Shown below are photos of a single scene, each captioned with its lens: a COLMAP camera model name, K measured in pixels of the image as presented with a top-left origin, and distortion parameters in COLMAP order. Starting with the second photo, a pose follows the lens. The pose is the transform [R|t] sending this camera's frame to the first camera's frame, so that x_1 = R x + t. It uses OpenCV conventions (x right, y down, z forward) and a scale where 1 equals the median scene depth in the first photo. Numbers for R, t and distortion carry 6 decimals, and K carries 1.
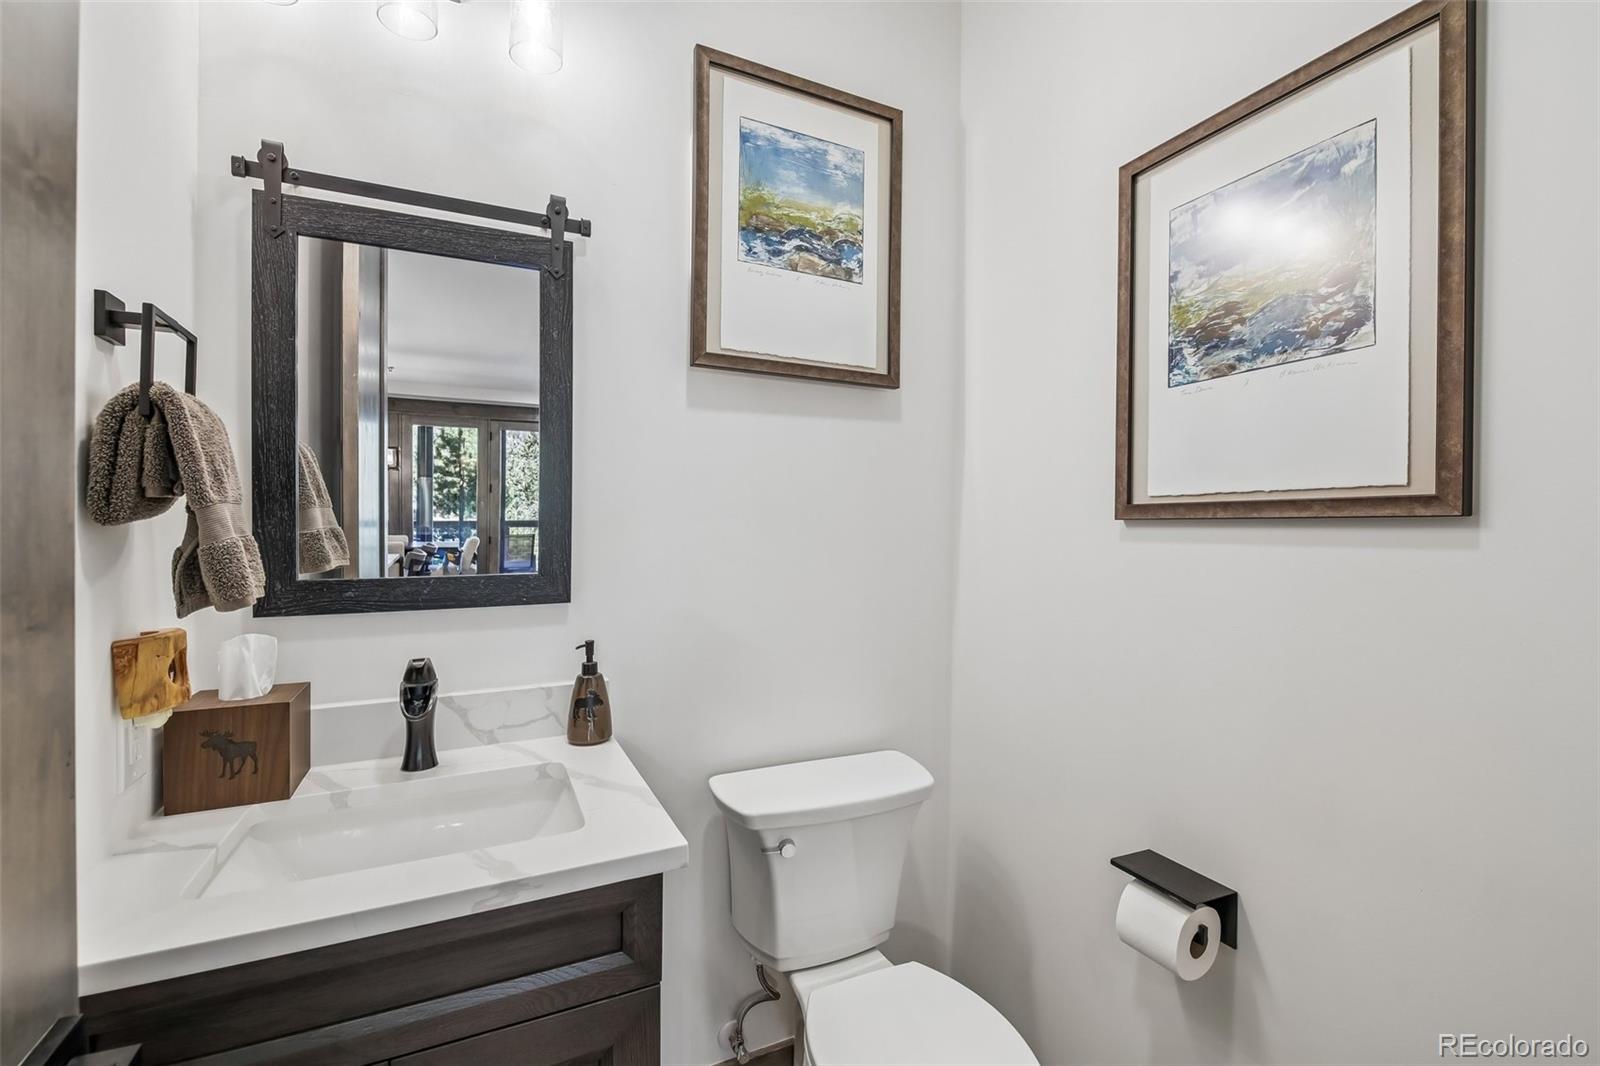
lens RADIAL K [[691.9, 0, 794.5], [0, 691.9, 532.4], [0, 0, 1]] dist [0.000757, -0.000514]
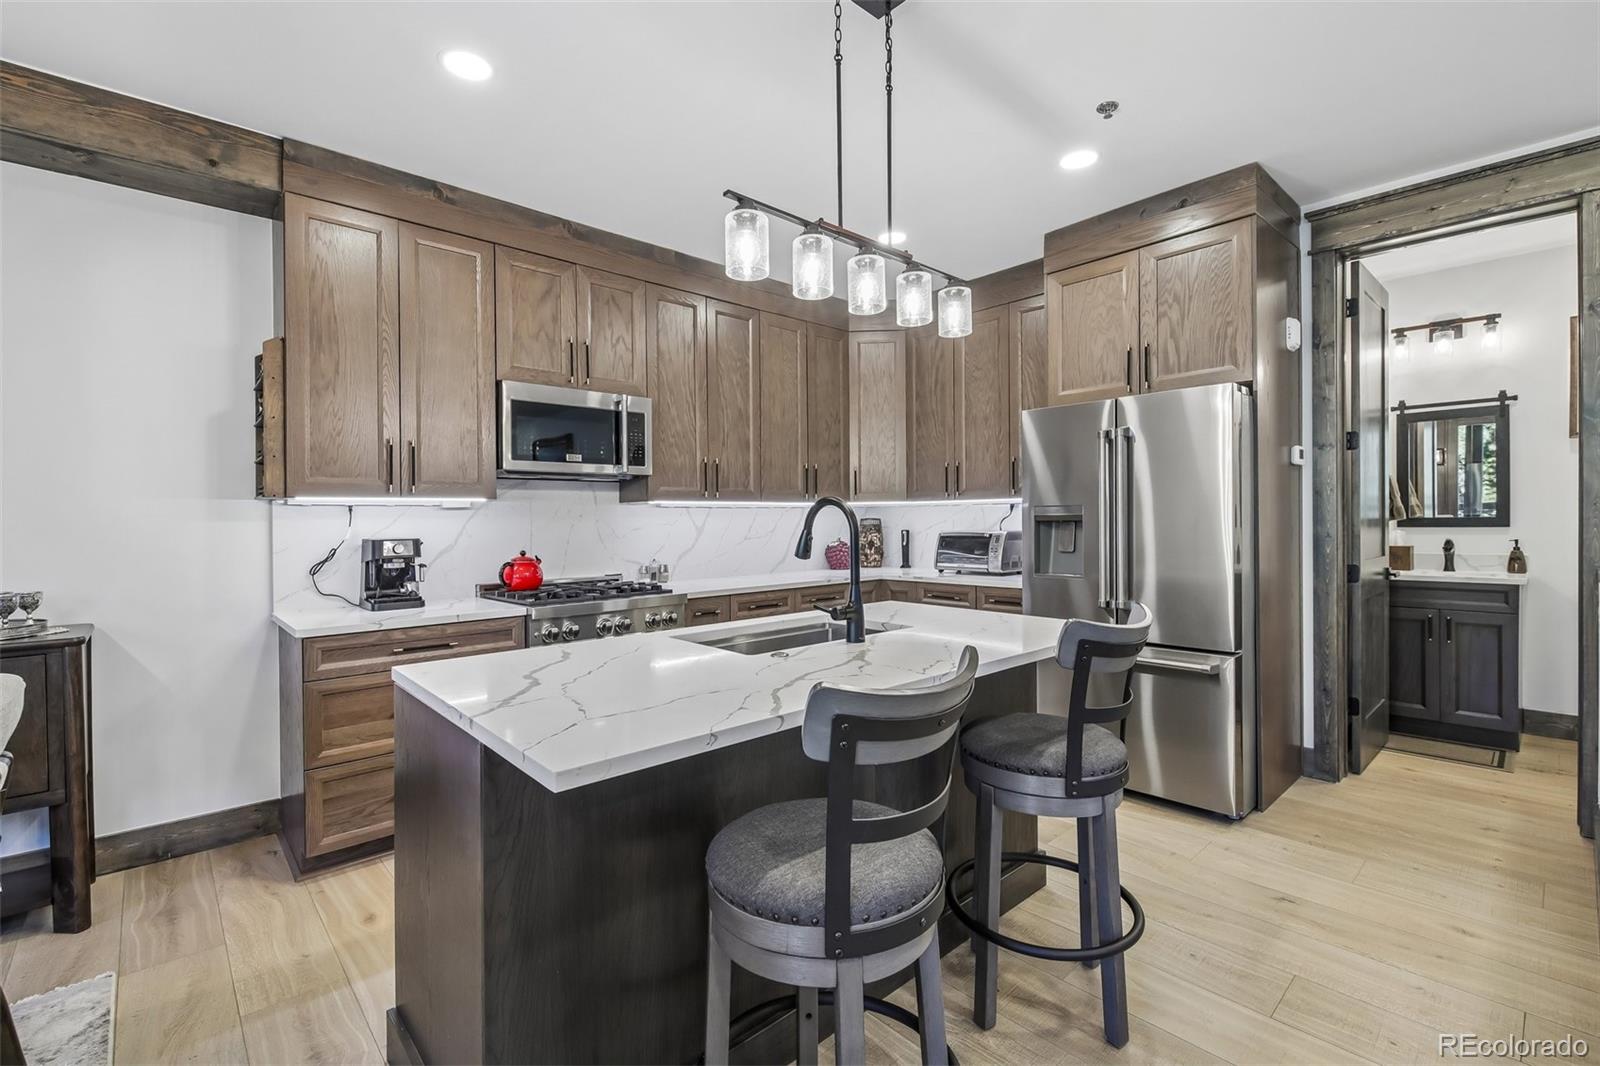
lens RADIAL K [[699.7, 0, 802.1], [0, 699.7, 519.2], [0, 0, 1]] dist [0.002339, -0.006511]
pose [[0.297877, -0.004741, -0.954592, 1.642917], [0.005216, 0.999981, -0.003339, 0.065680], [0.954590, -0.003985, 0.297896, -2.815617]]
